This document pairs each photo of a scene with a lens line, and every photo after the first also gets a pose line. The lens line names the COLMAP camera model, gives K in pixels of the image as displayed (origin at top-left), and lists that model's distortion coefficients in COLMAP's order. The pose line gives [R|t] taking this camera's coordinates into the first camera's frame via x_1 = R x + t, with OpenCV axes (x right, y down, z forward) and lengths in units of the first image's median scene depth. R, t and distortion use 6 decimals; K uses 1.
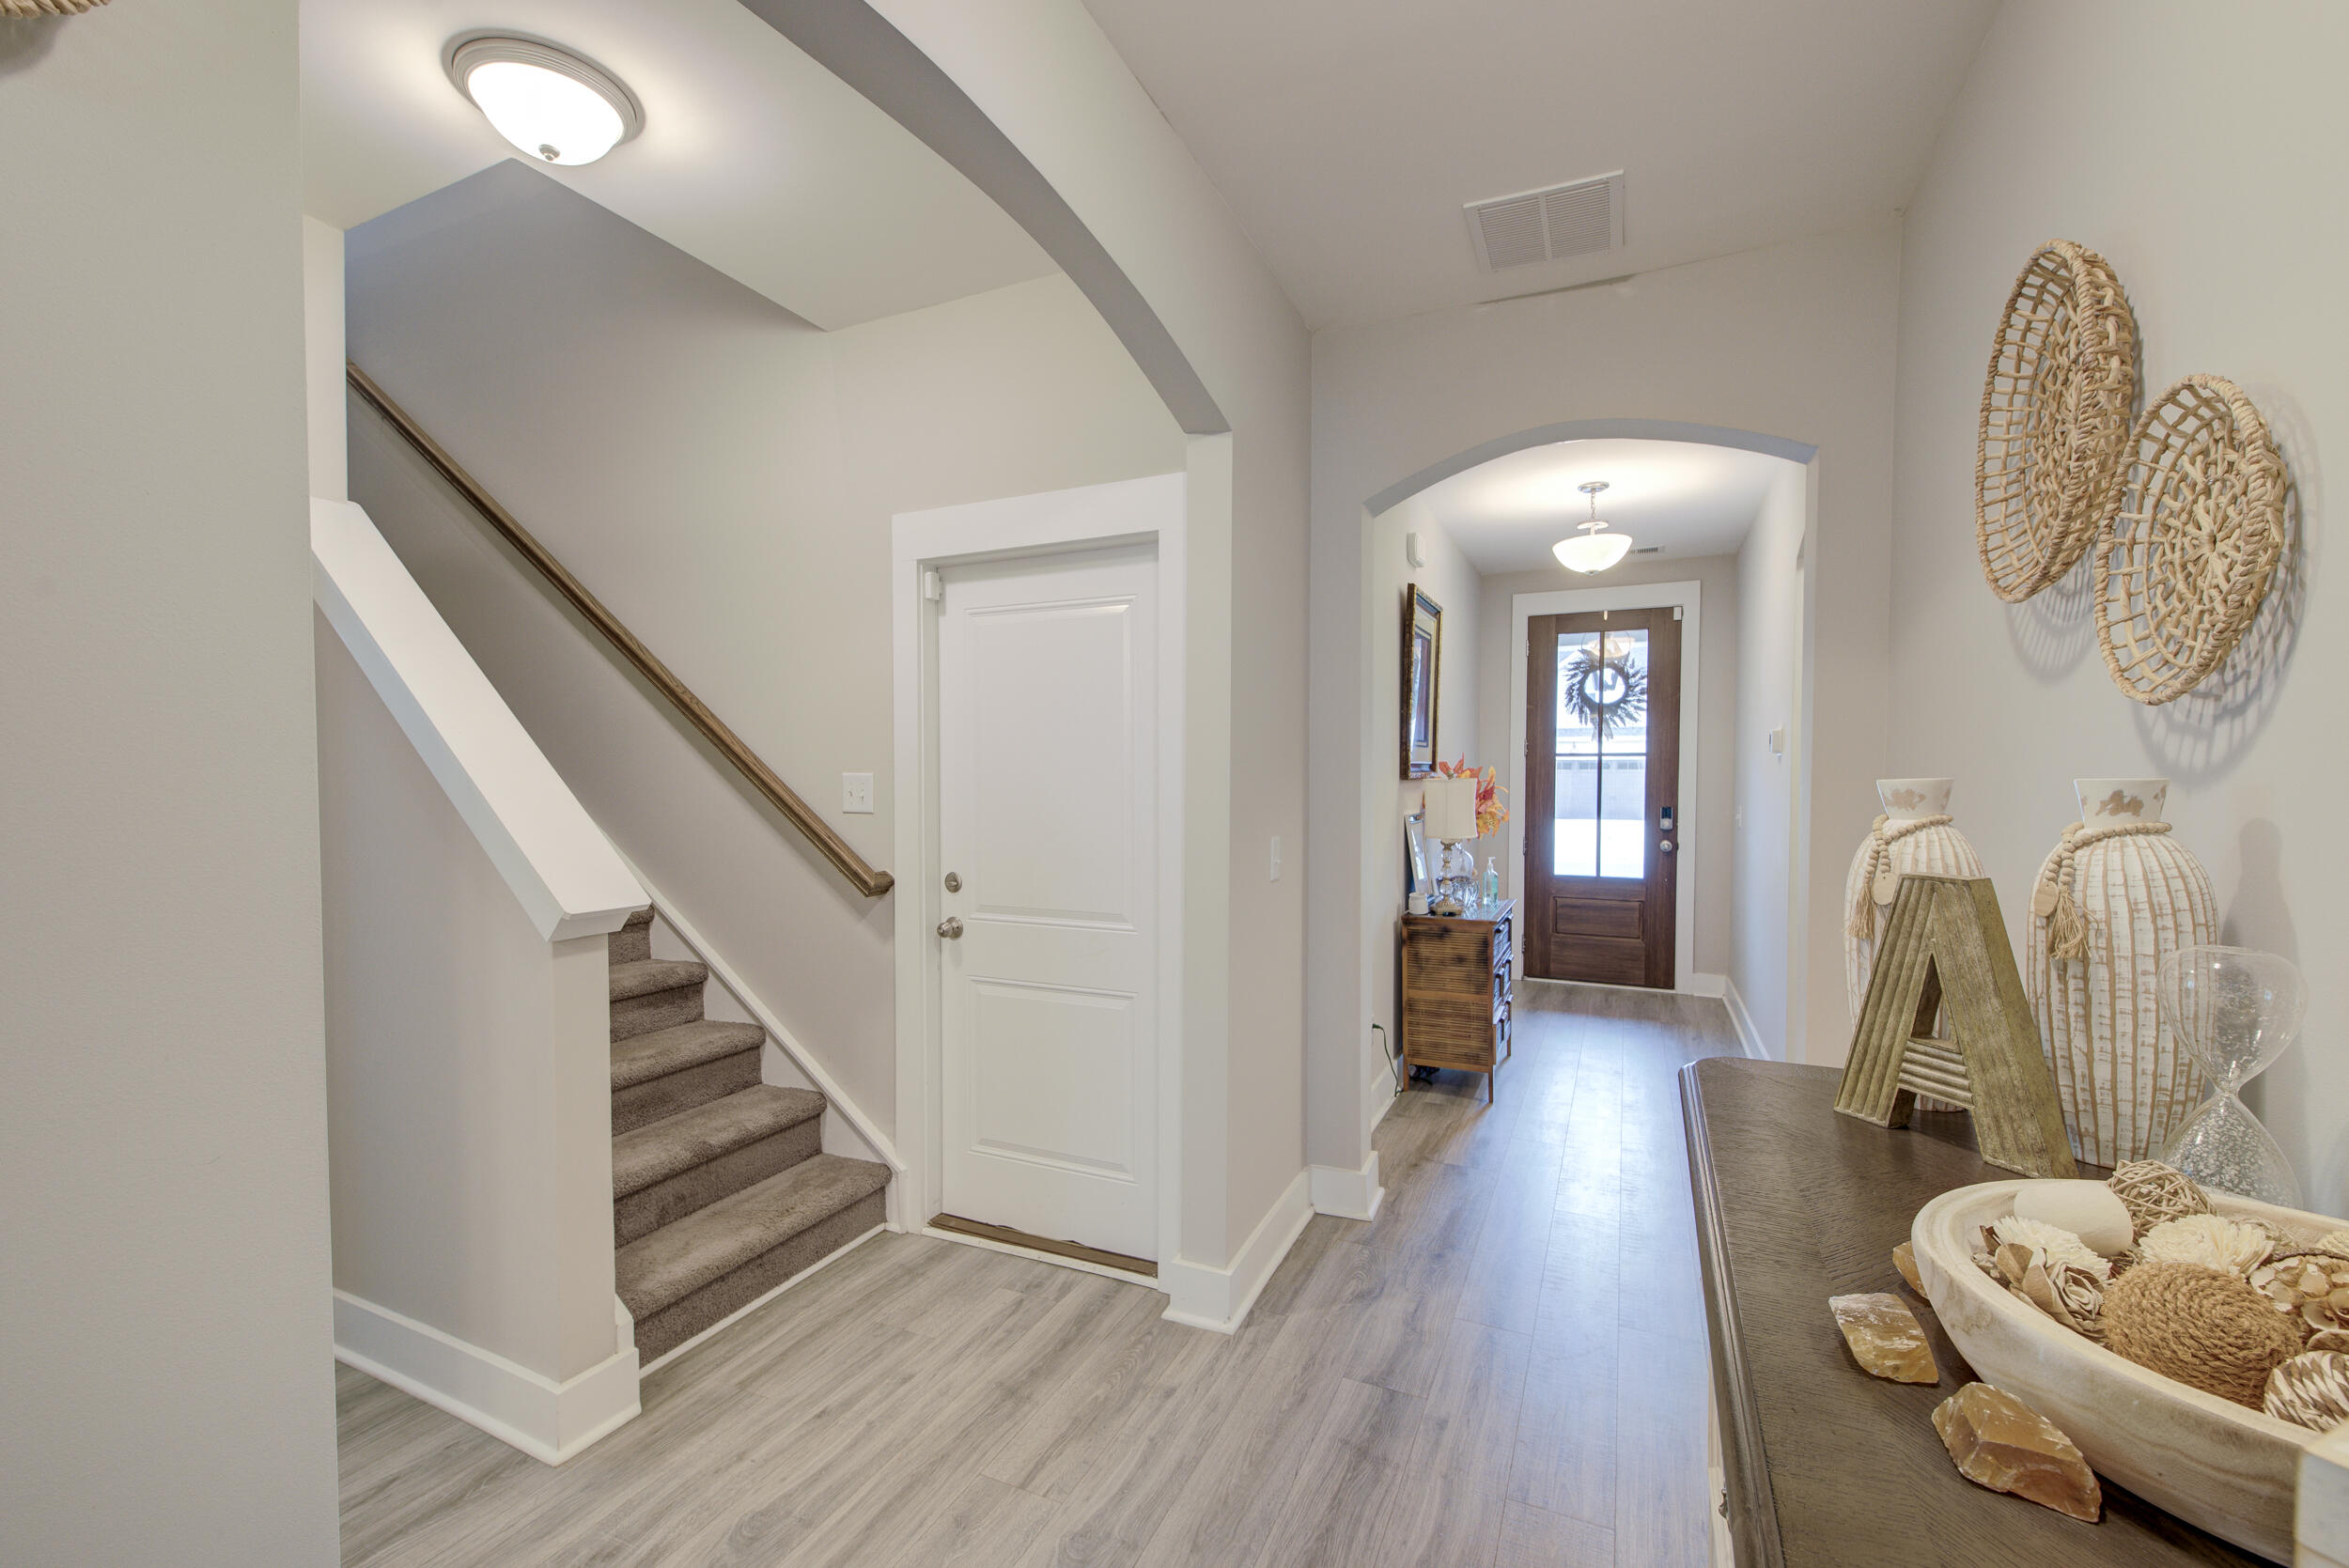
lens RADIAL K [[1003.8, 0, 1170.2], [0, 1003.8, 789.7], [0, 0, 1]] dist [0.011877, -0.004458]
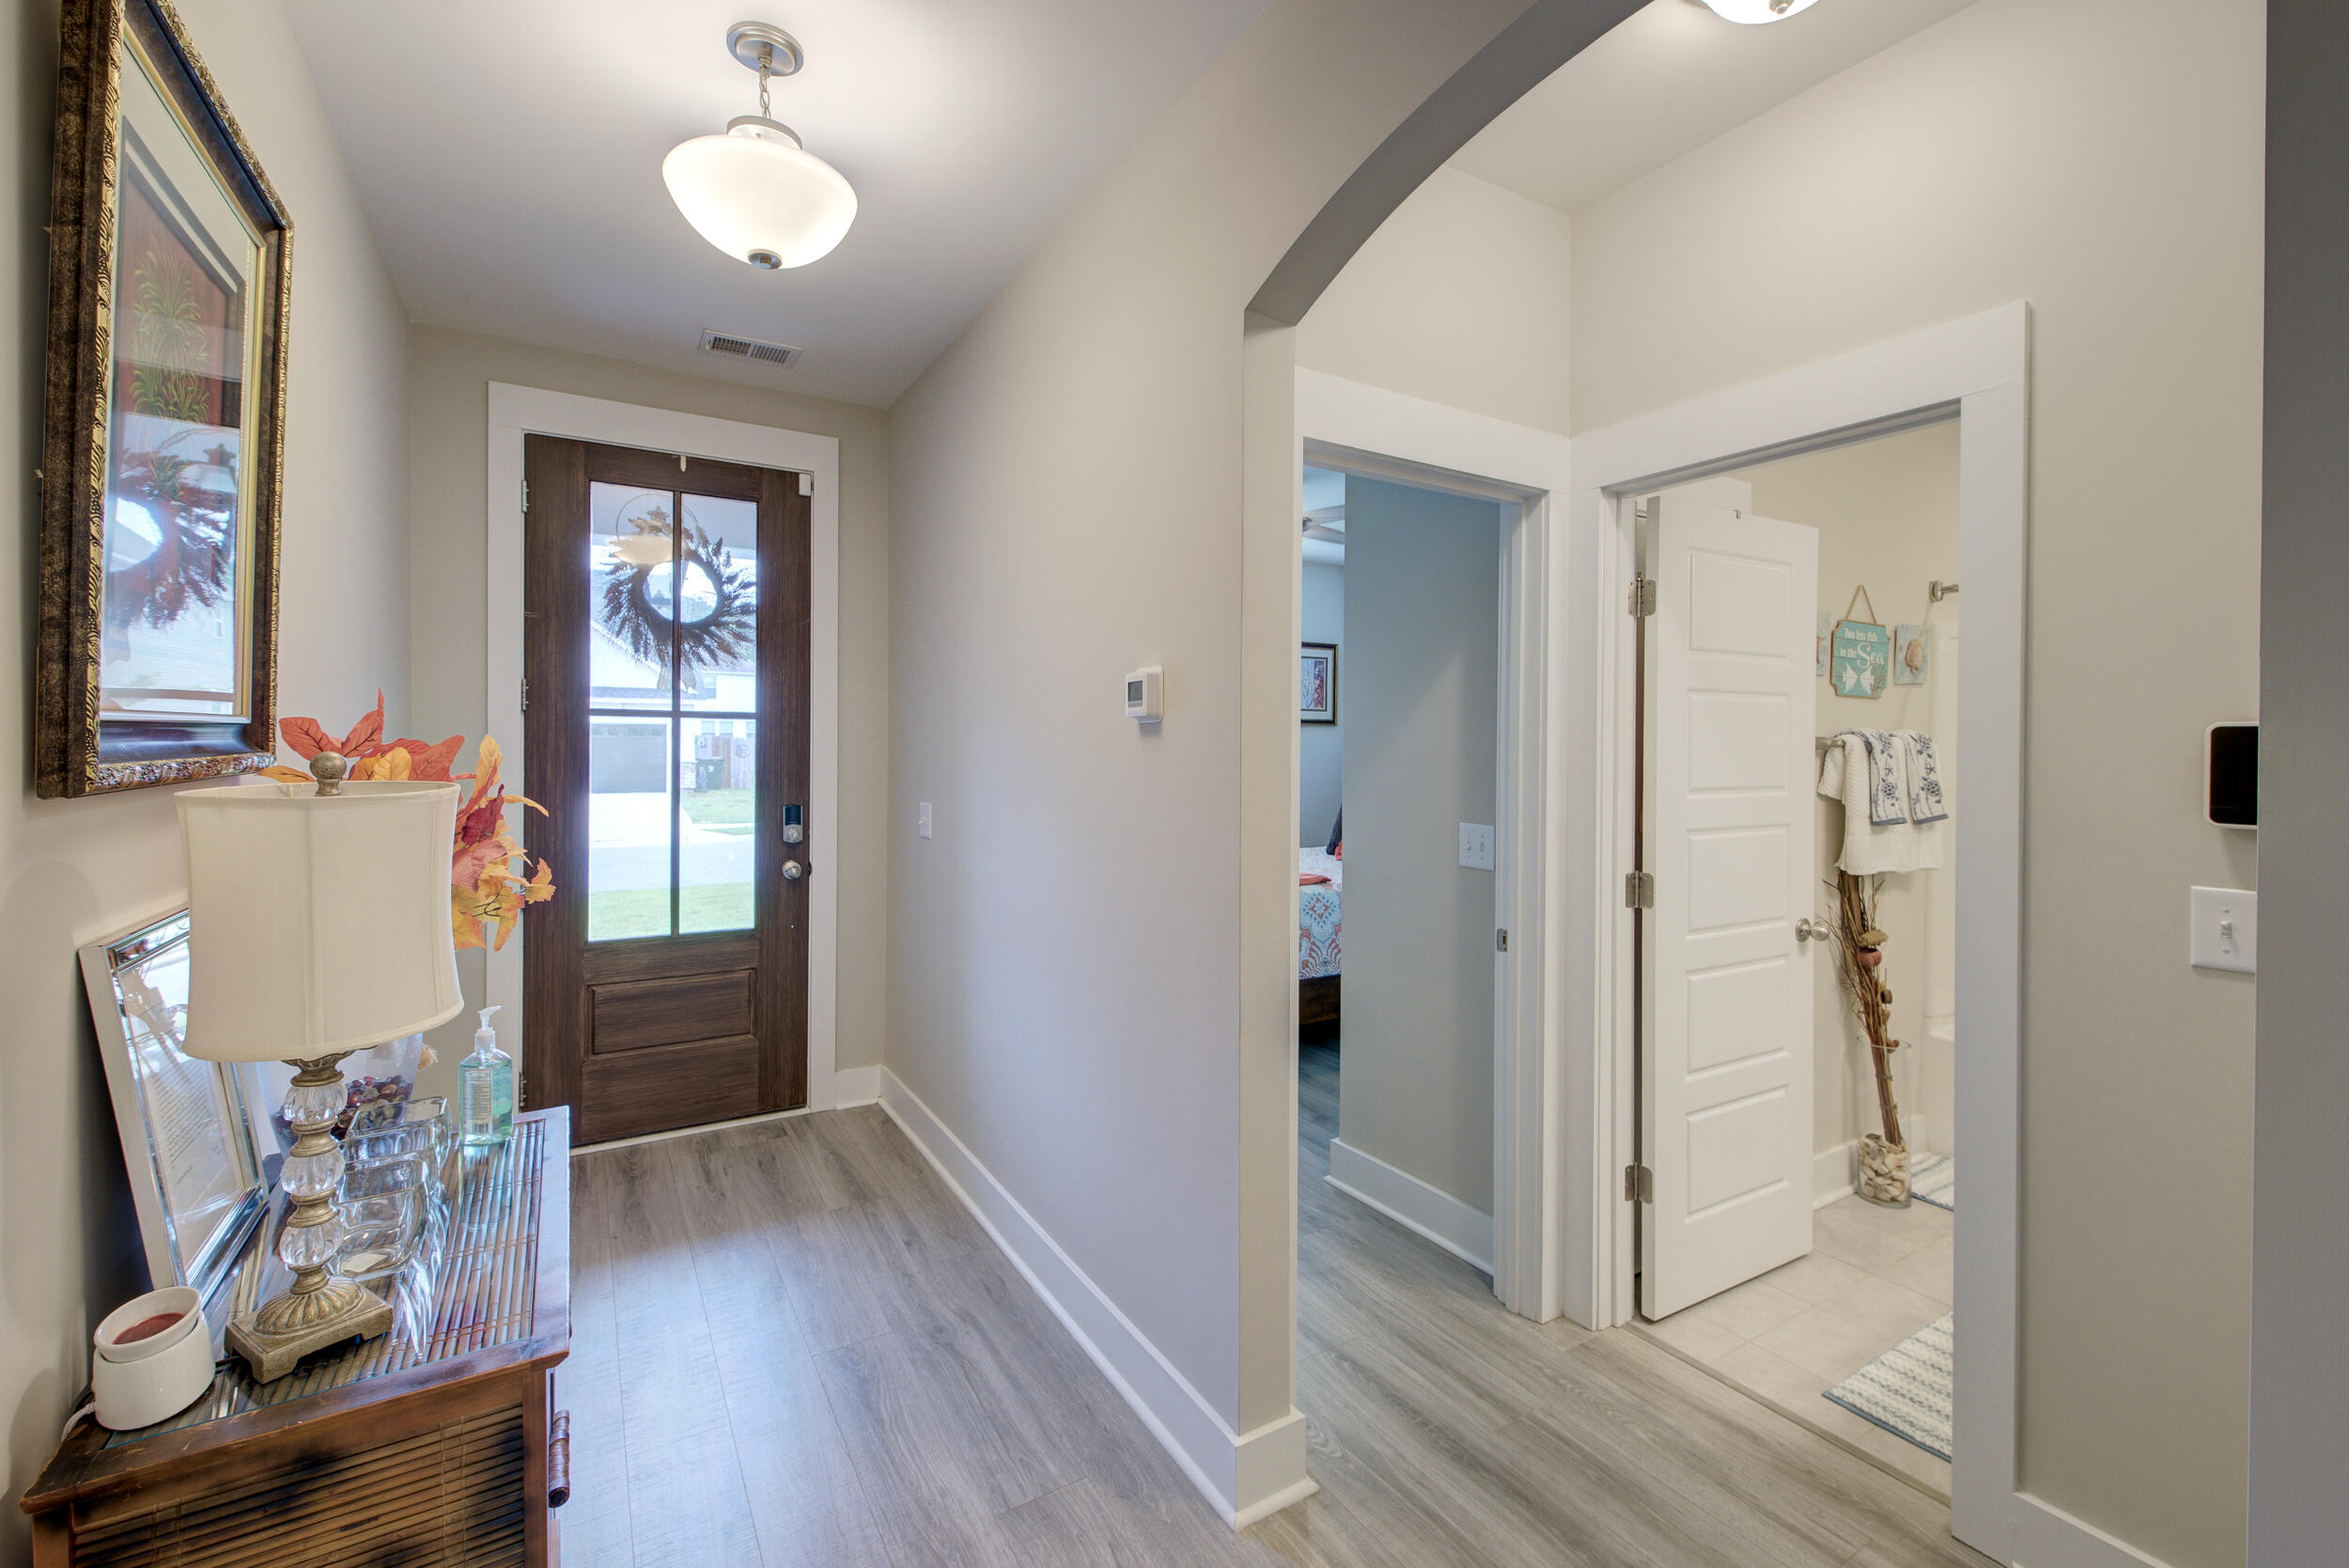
lens RADIAL K [[1003.8, 0, 1186.1], [0, 1003.8, 760.5], [0, 0, 1]] dist [0.011877, -0.004458]
pose [[0.563616, -0.010150, 0.825975, 0.130606], [0.008068, 0.999944, 0.006783, -0.011316], [-0.825998, 0.002841, 0.563666, 0.465629]]
